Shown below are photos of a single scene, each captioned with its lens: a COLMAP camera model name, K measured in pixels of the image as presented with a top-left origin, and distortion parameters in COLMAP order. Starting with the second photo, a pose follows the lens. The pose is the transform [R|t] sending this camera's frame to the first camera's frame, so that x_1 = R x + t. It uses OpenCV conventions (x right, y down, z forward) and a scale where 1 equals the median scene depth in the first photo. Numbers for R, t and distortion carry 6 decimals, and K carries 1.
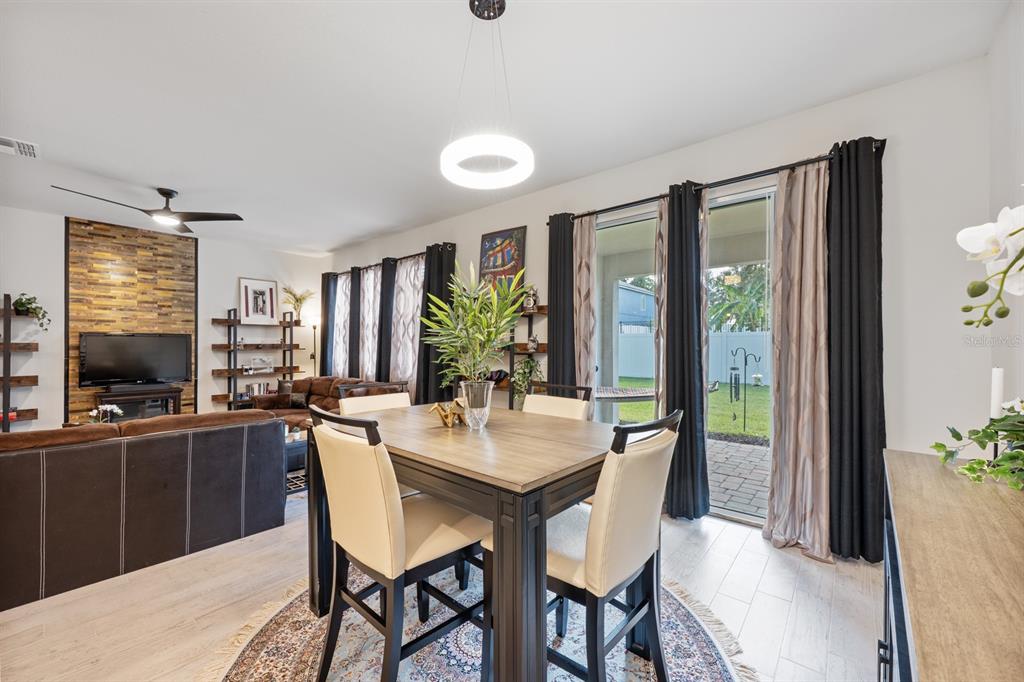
lens RADIAL K [[403.1, 0, 512.0], [0, 403.1, 341.0], [0, 0, 1]] dist [0.000487, 0.000141]
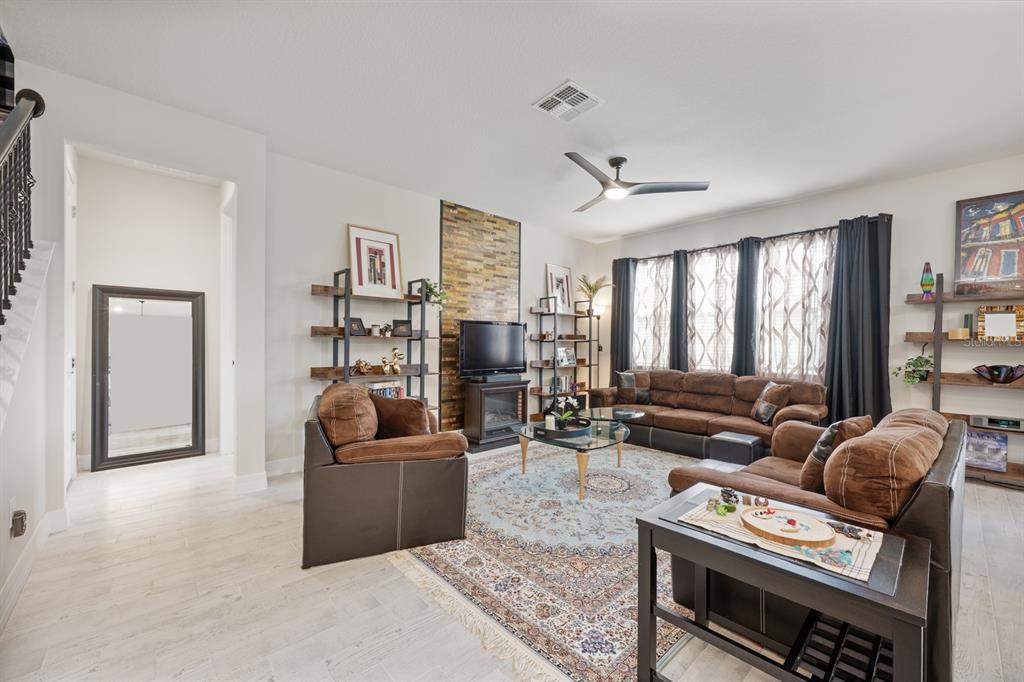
lens RADIAL K [[407.0, 0, 514.8], [0, 407.0, 342.2], [0, 0, 1]] dist [-0.000390, 0.000375]
pose [[0.991735, 0.008221, -0.128036, -0.711230], [-0.006866, 0.999916, 0.011016, 0.017901], [0.128116, -0.010046, 0.991708, 0.047086]]
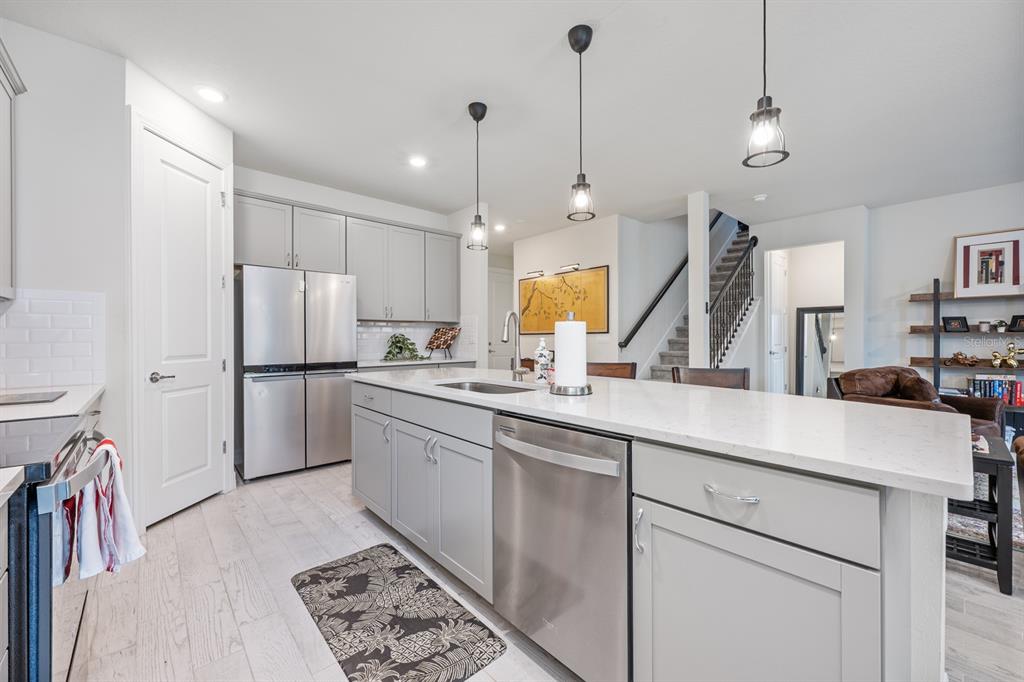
lens RADIAL K [[405.8, 0, 512.0], [0, 405.8, 341.0], [0, 0, 1]] dist [0.000495, 0.000231]
pose [[-0.140192, 0.007307, -0.990097, -0.125687], [0.012481, 0.999906, 0.005612, 0.018649], [0.990046, -0.011571, -0.140271, -0.068822]]
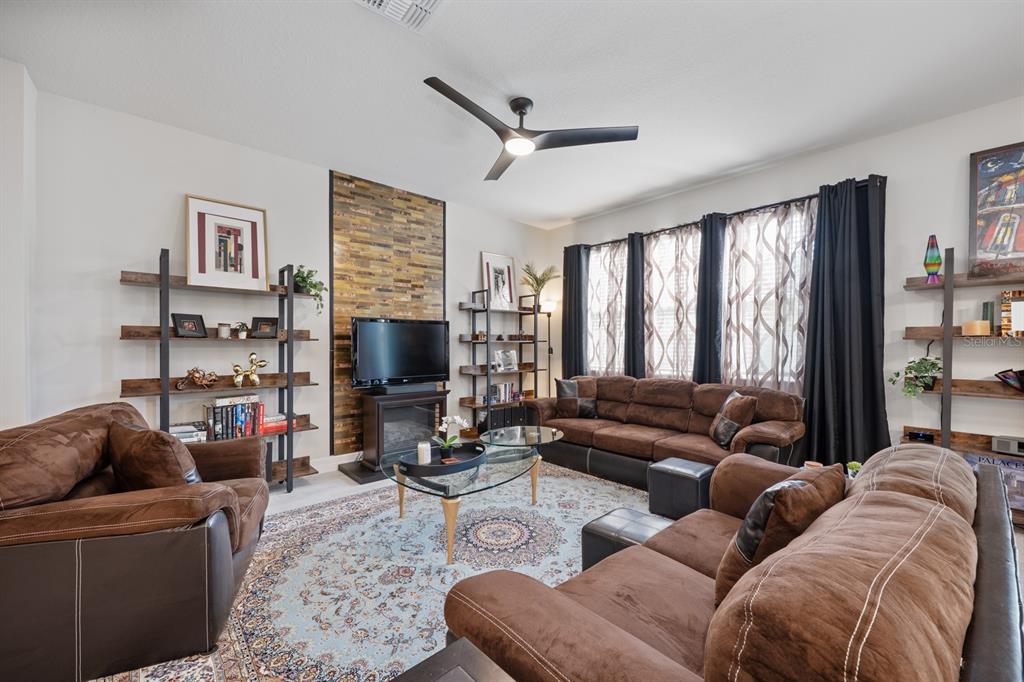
lens RADIAL K [[406.6, 0, 514.1], [0, 406.6, 343.7], [0, 0, 1]] dist [-0.000049, 0.000105]
pose [[0.991174, -0.000319, -0.132565, -0.572233], [0.001605, 0.999953, 0.009600, 0.020070], [0.132556, -0.009729, 0.991128, 0.230044]]
